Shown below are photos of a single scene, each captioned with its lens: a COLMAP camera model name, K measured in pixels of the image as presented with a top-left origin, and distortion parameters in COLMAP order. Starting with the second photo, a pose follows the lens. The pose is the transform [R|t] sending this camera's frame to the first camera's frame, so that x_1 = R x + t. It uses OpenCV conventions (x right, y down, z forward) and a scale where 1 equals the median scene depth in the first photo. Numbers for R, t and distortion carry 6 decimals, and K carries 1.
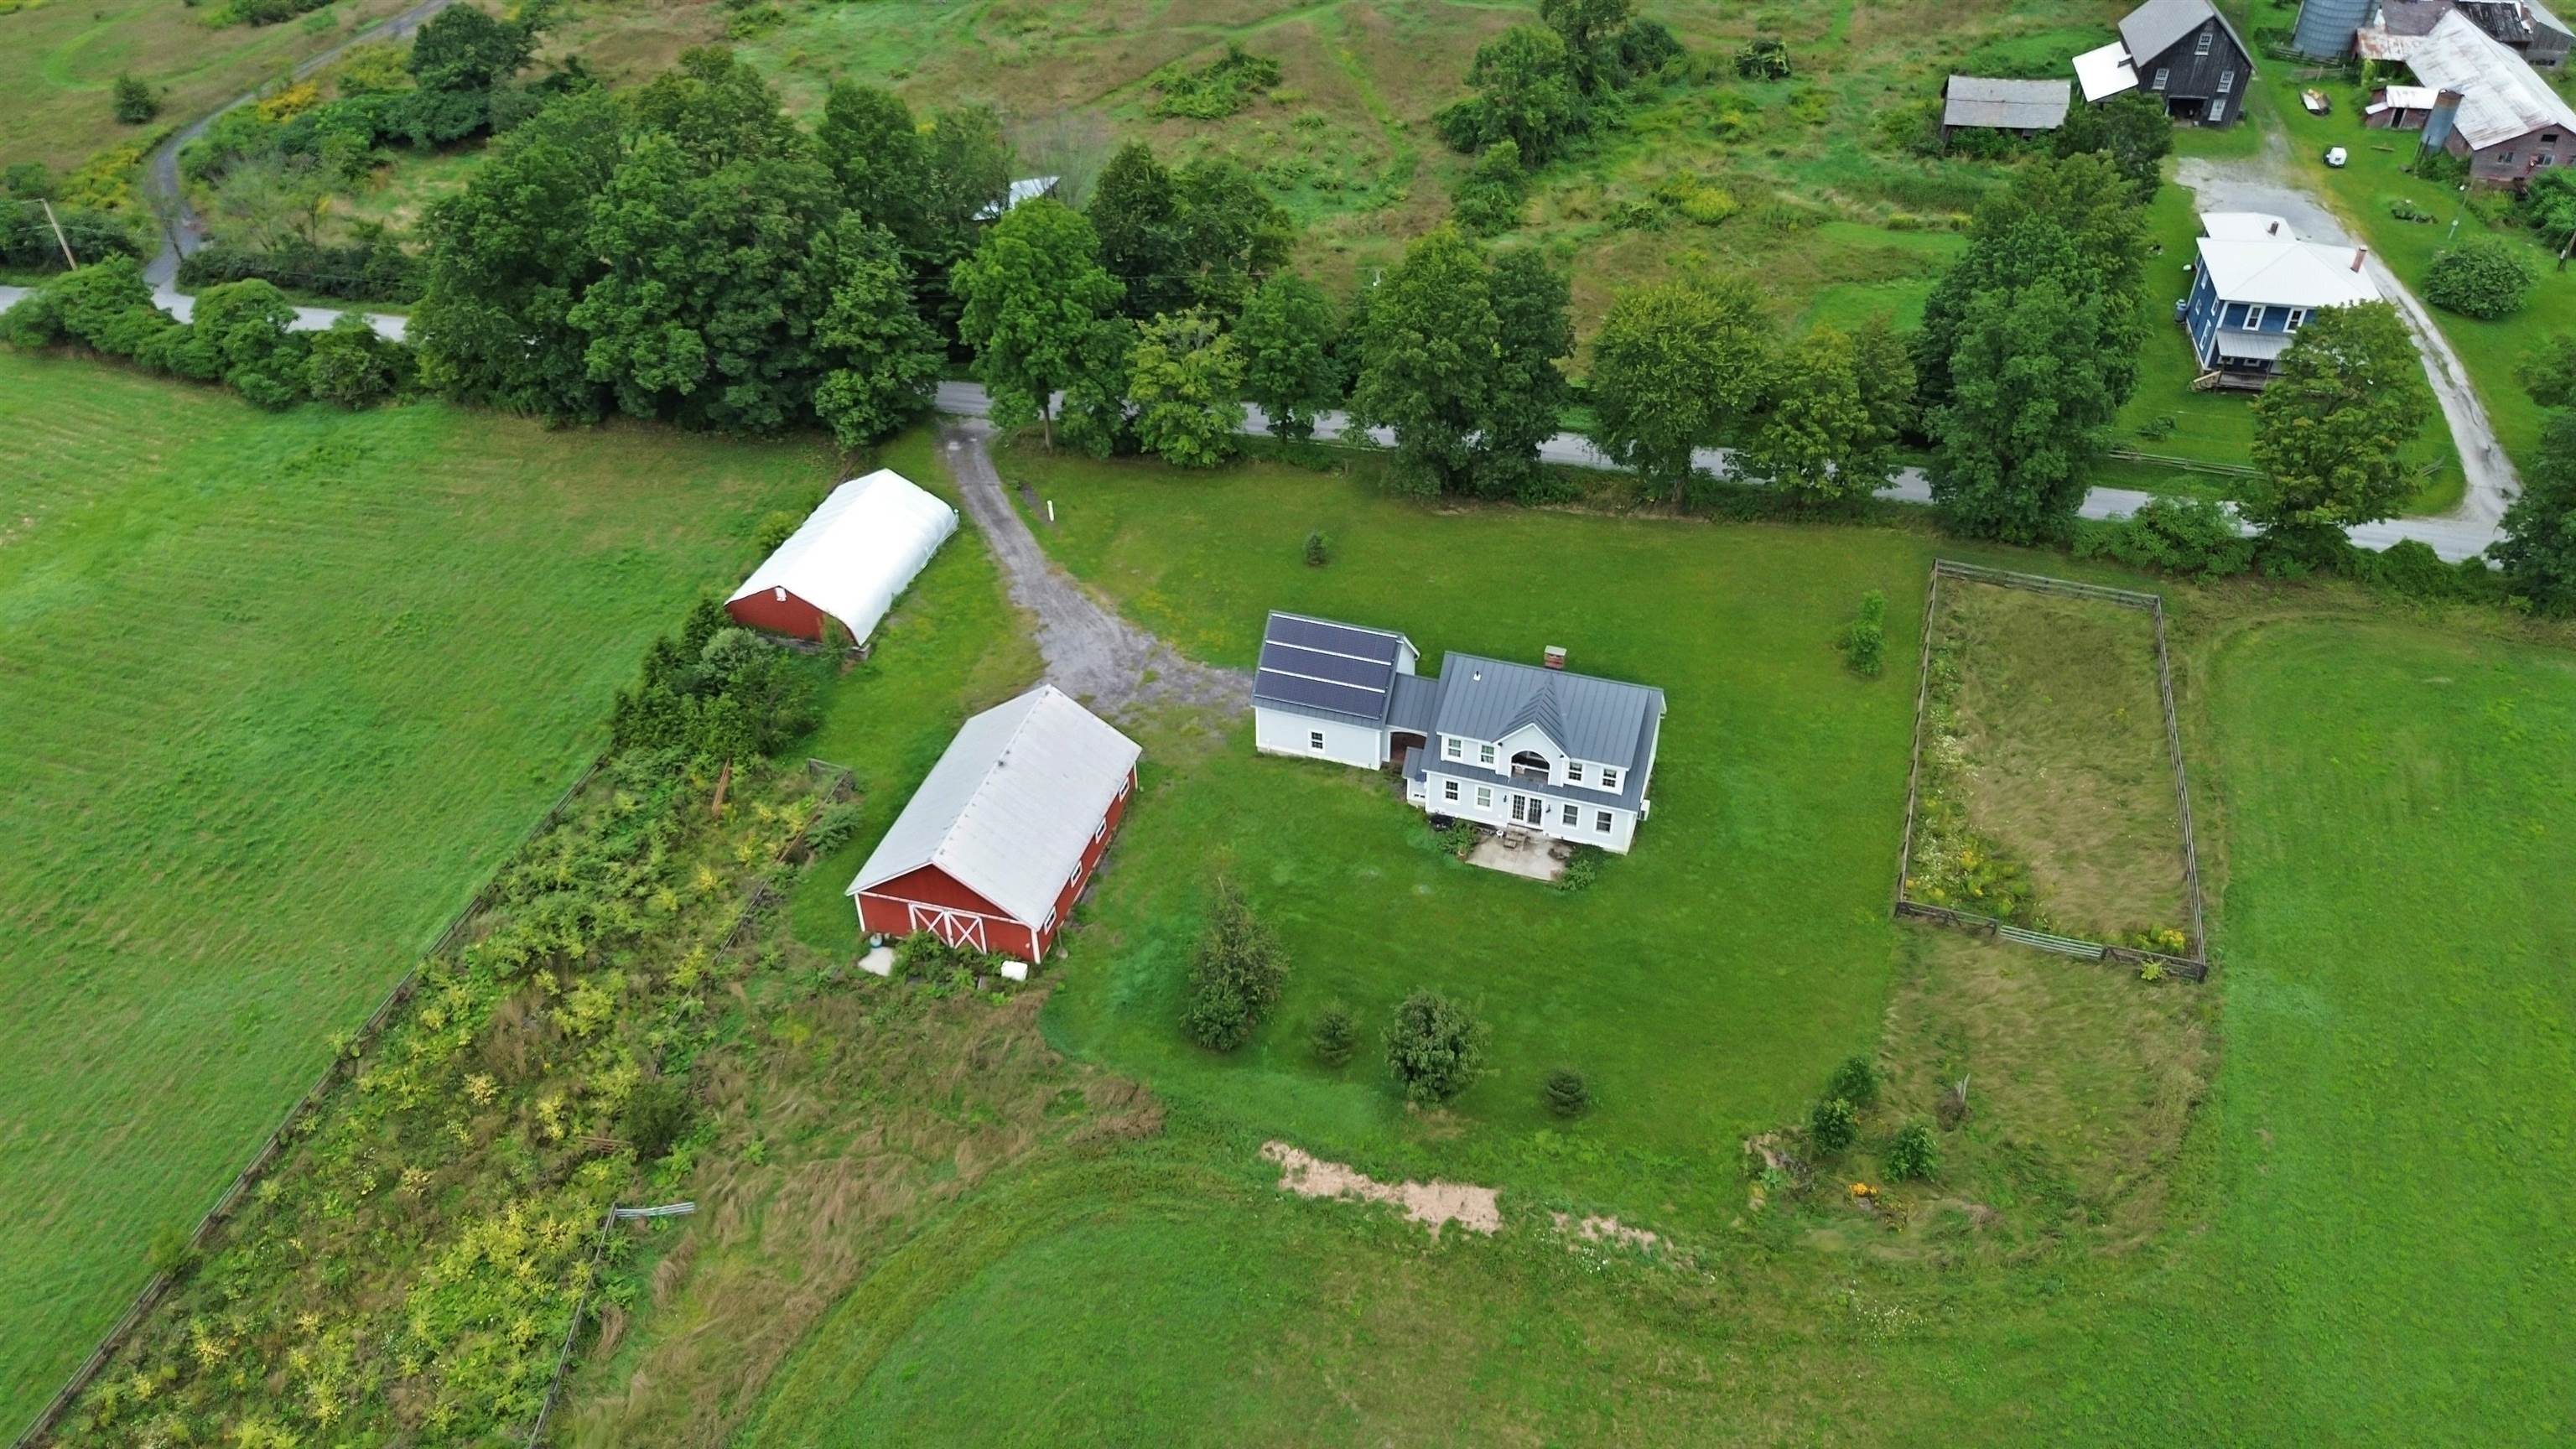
lens RADIAL K [[1848.6, 0, 1288.0], [0, 1848.6, 724.5], [0, 0, 1]] dist [0.074753, -0.110517]
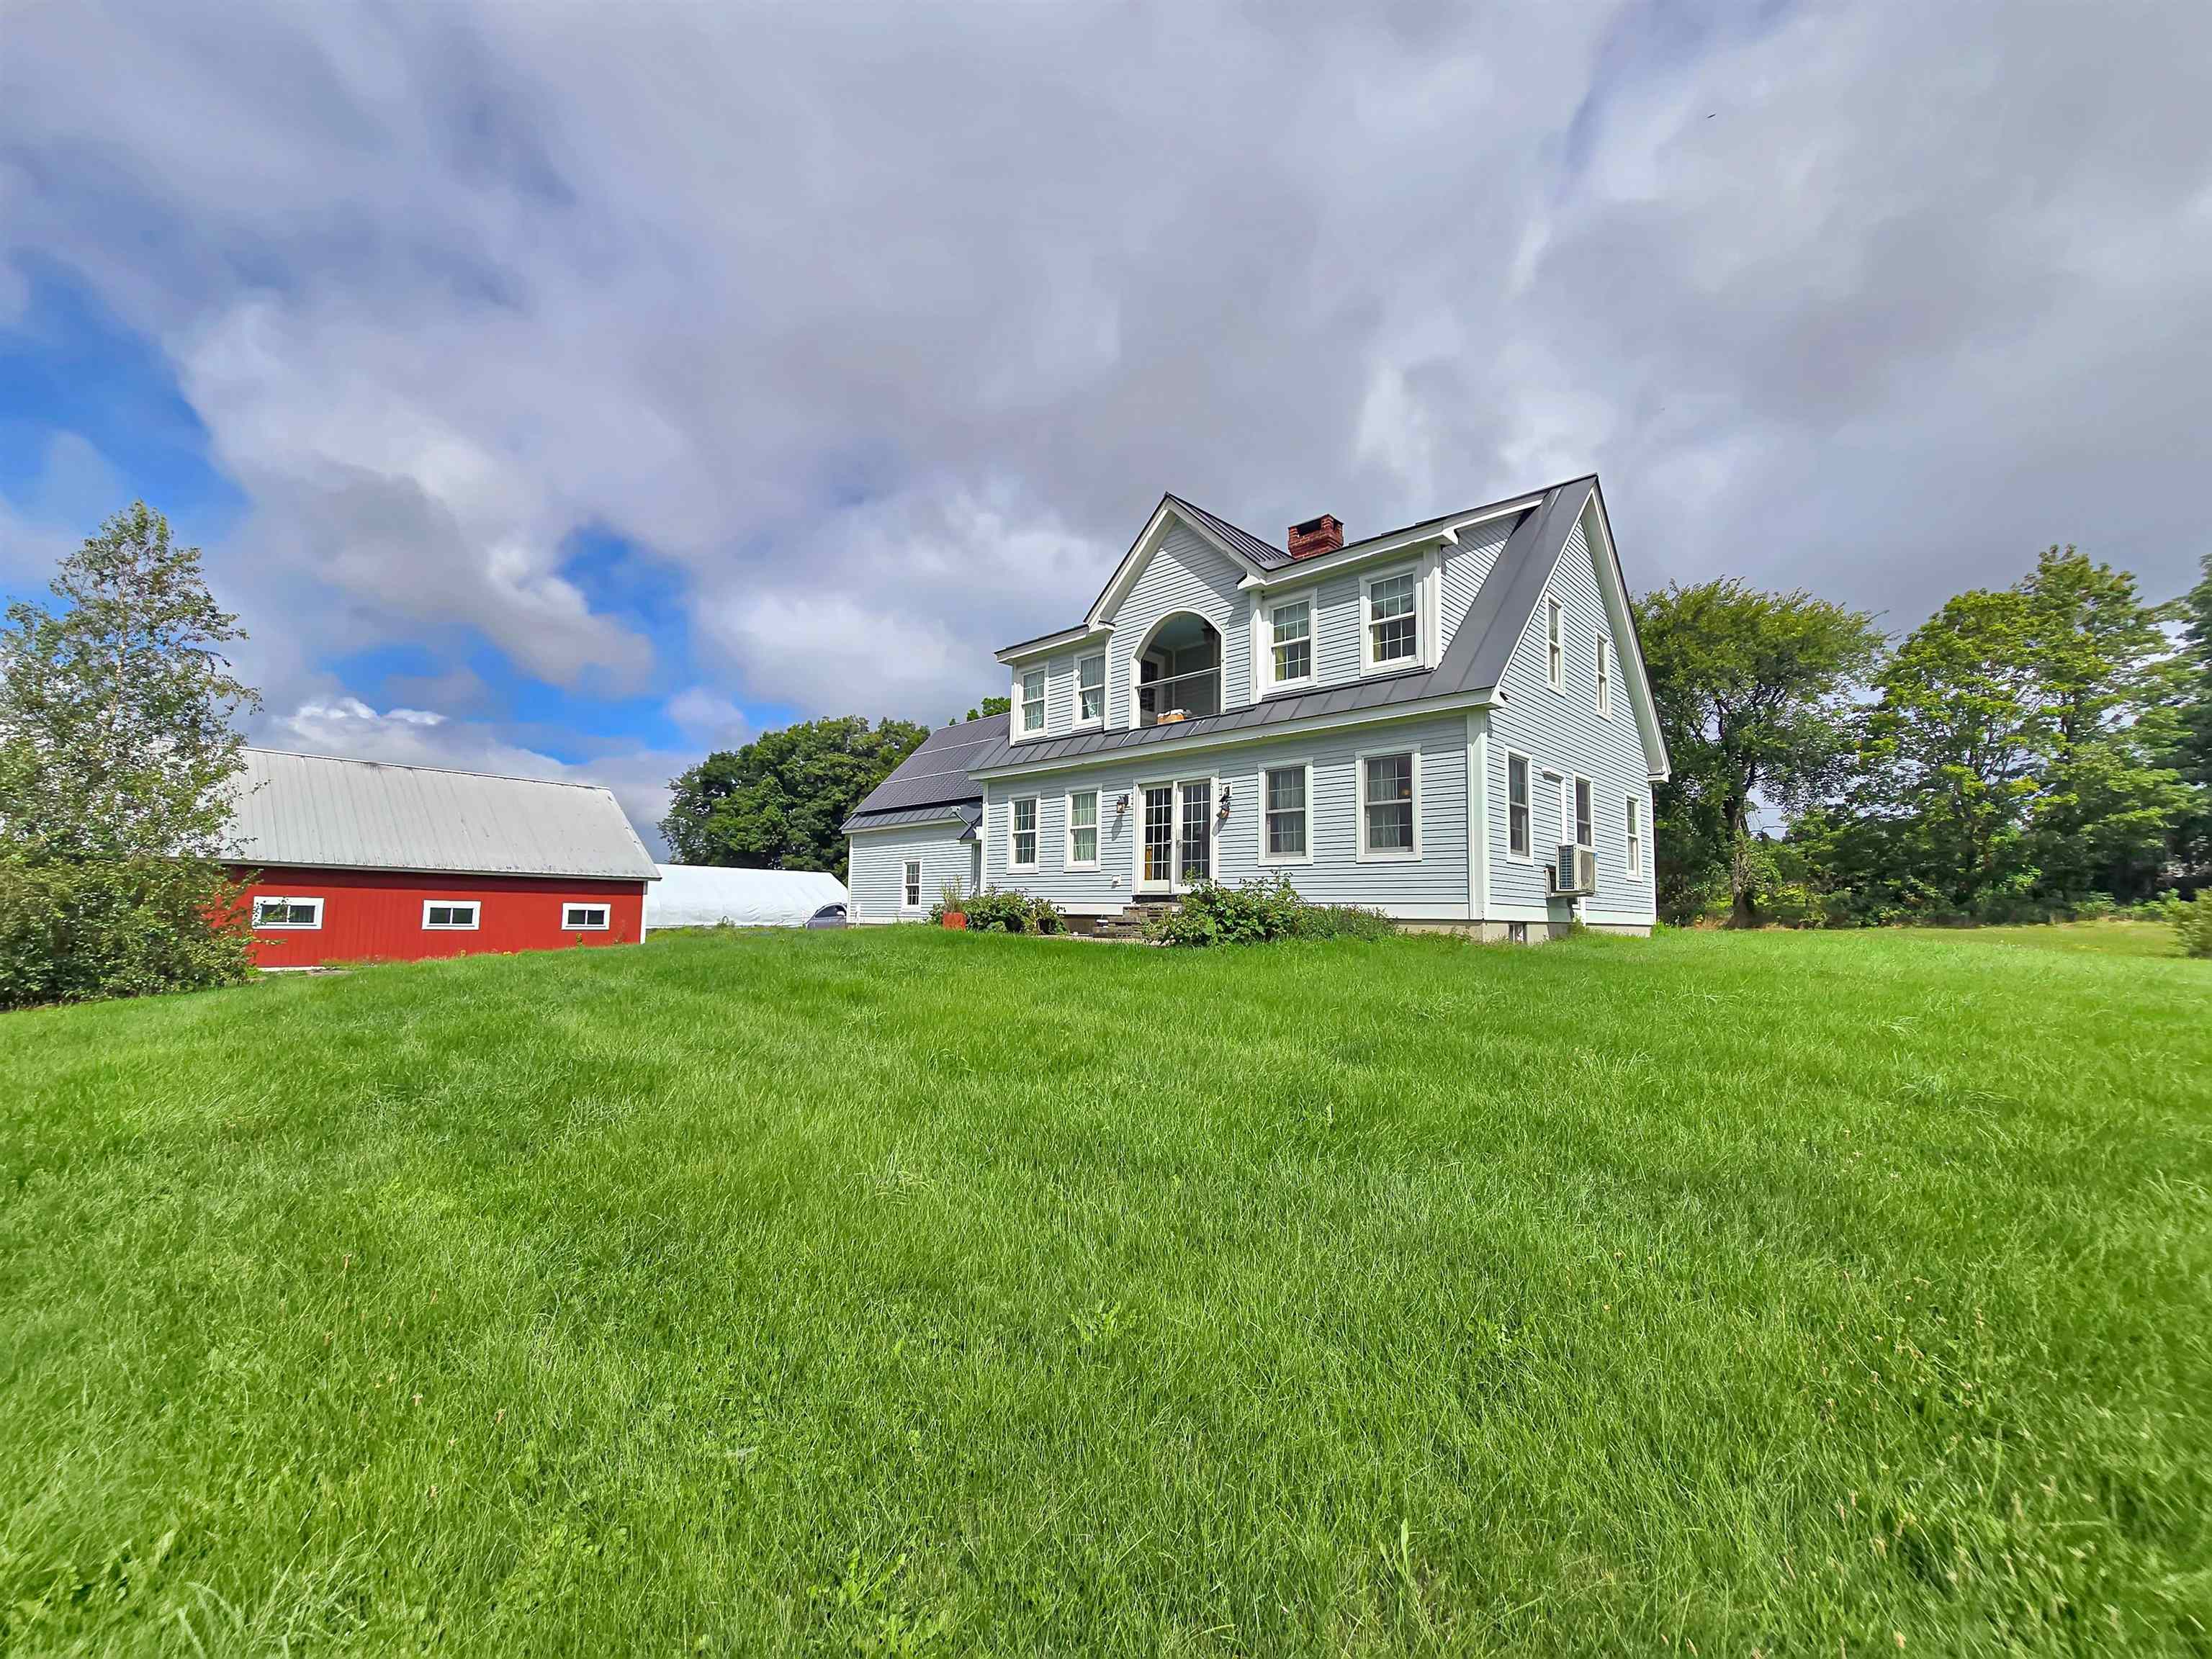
lens RADIAL K [[946.4, 0, 1109.3], [0, 946.4, 837.3], [0, 0, 1]] dist [0.000827, 0.000219]
pose [[0.904993, -0.000696, -0.425426, 0.192942], [-0.283547, 0.744517, -0.604397, 0.155160], [0.317158, 0.667603, 0.673585, 0.891505]]
